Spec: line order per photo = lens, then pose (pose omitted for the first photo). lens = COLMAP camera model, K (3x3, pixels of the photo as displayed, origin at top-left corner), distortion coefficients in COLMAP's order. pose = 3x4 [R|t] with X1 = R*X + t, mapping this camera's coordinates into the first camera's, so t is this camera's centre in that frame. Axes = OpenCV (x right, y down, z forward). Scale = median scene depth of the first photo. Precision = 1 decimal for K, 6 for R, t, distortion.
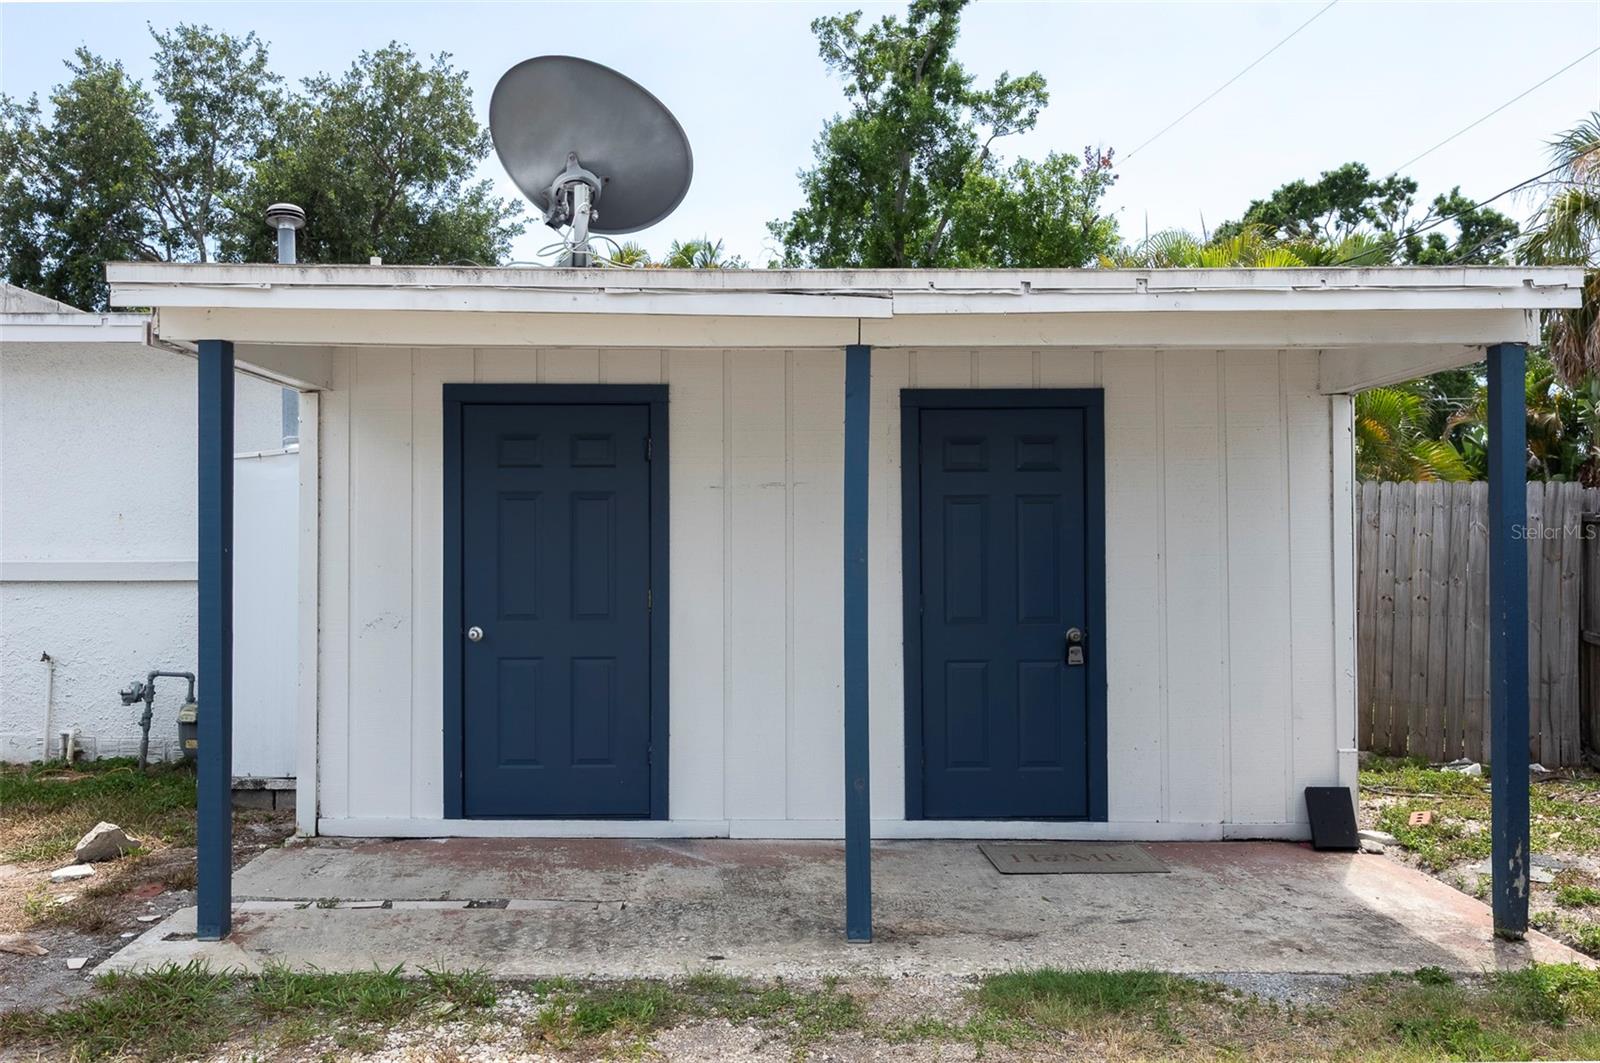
lens RADIAL K [[1223.0, 0, 793.2], [0, 1223.0, 532.5], [0, 0, 1]] dist [0.021786, -0.024918]
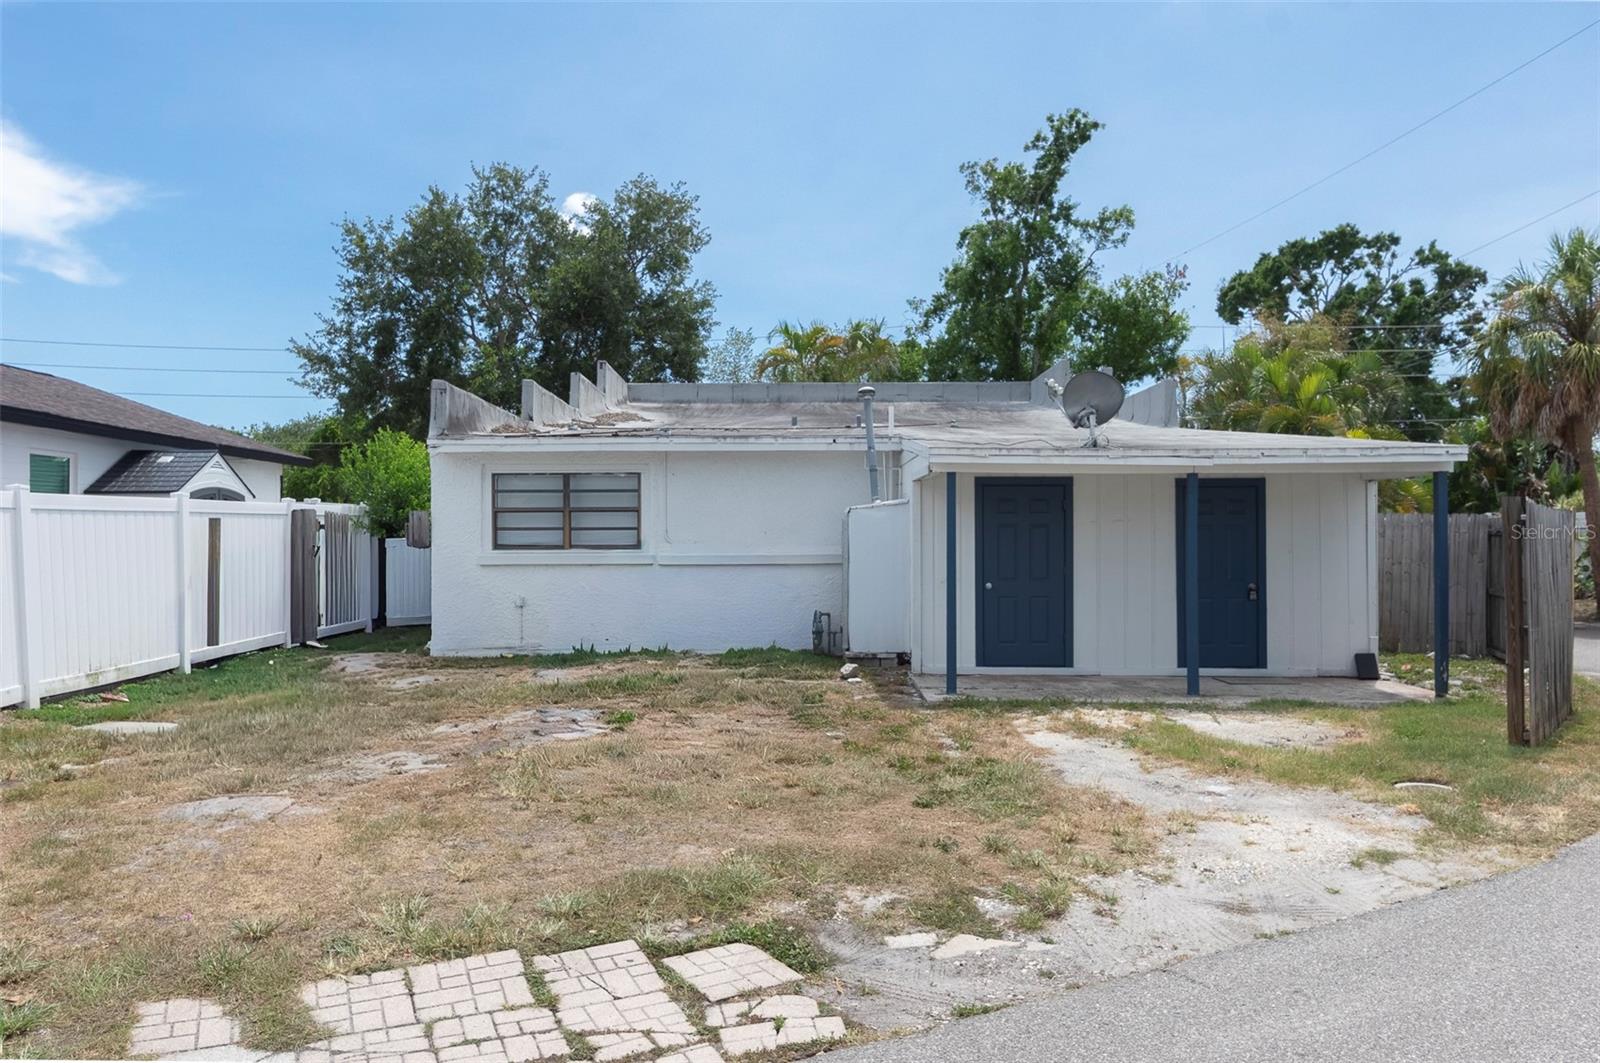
lens RADIAL K [[1039.3, 0, 836.7], [0, 1039.3, 537.0], [0, 0, 1]] dist [0.003932, 0.001605]
pose [[0.999679, -0.000537, -0.025312, -0.094592], [0.000720, 0.999974, 0.007208, -0.004459], [0.025307, -0.007224, 0.999654, -0.181870]]
